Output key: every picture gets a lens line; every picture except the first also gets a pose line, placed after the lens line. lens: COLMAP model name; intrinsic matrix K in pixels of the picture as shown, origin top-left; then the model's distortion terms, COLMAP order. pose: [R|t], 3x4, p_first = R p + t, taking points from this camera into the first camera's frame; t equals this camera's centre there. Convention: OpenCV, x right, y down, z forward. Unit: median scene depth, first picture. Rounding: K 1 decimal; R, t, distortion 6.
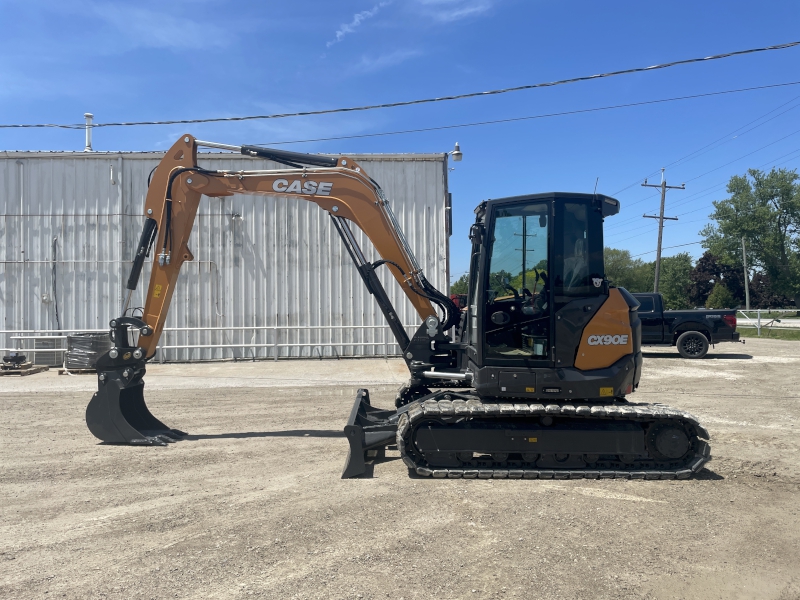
lens RADIAL K [[592.3, 0, 400.0], [0, 592.3, 300.0], [0, 0, 1]] dist [0.069503, -0.096592]
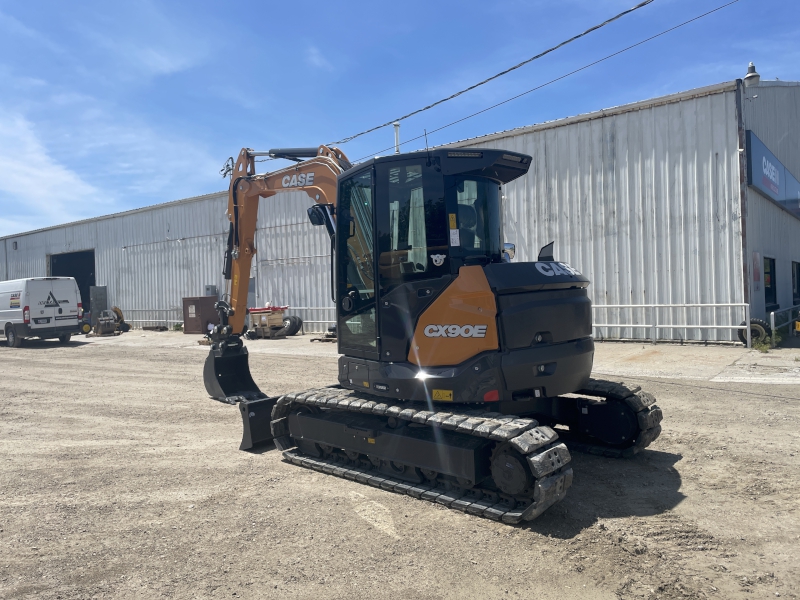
lens RADIAL K [[599.1, 0, 393.6], [0, 599.1, 297.6], [0, 0, 1]] dist [0.077927, -0.101118]
pose [[0.750398, -0.006654, -0.660953, 0.685955], [0.031194, 0.999192, 0.025356, -0.000291], [0.660250, -0.039645, 0.749999, 0.292192]]
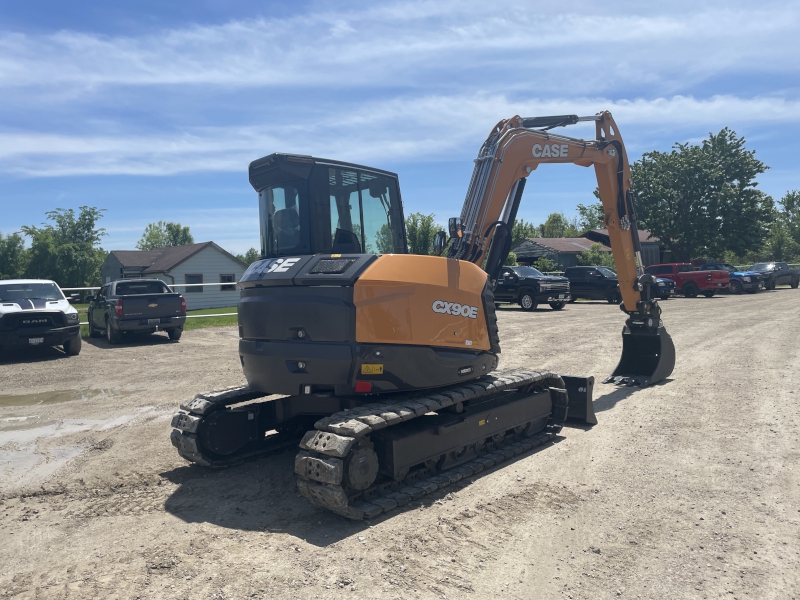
lens RADIAL K [[599.0, 0, 392.8], [0, 599.0, 299.9], [0, 0, 1]] dist [0.086096, -0.103165]
pose [[-0.703540, 0.059769, -0.708138, 0.756730], [0.056381, 0.998010, 0.028221, 0.016784], [0.708416, -0.020071, -0.705510, 1.553559]]
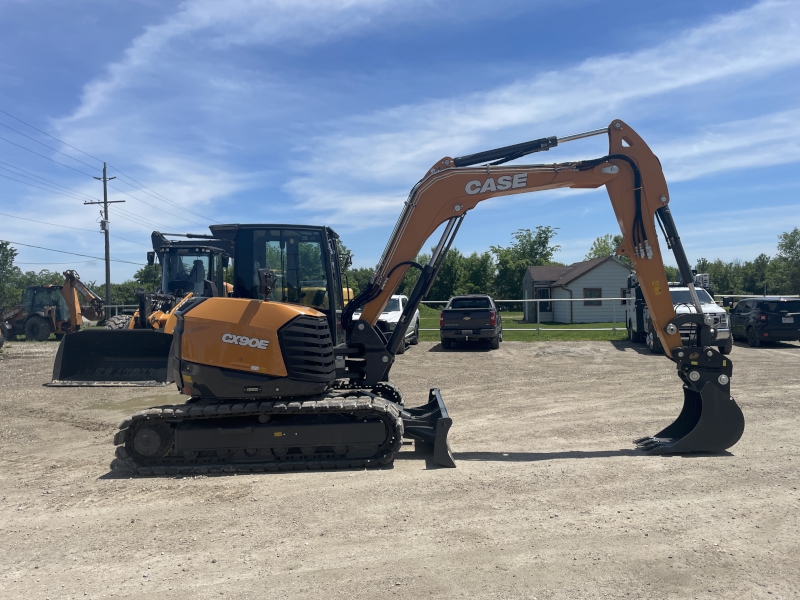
lens RADIAL K [[599.0, 0, 392.8], [0, 599.0, 299.9], [0, 0, 1]] dist [0.086096, -0.103165]
pose [[-0.999576, 0.026293, 0.012508, 0.001906], [0.026028, 0.999444, -0.020860, 0.014538], [-0.013050, -0.020525, -0.999704, 2.004549]]
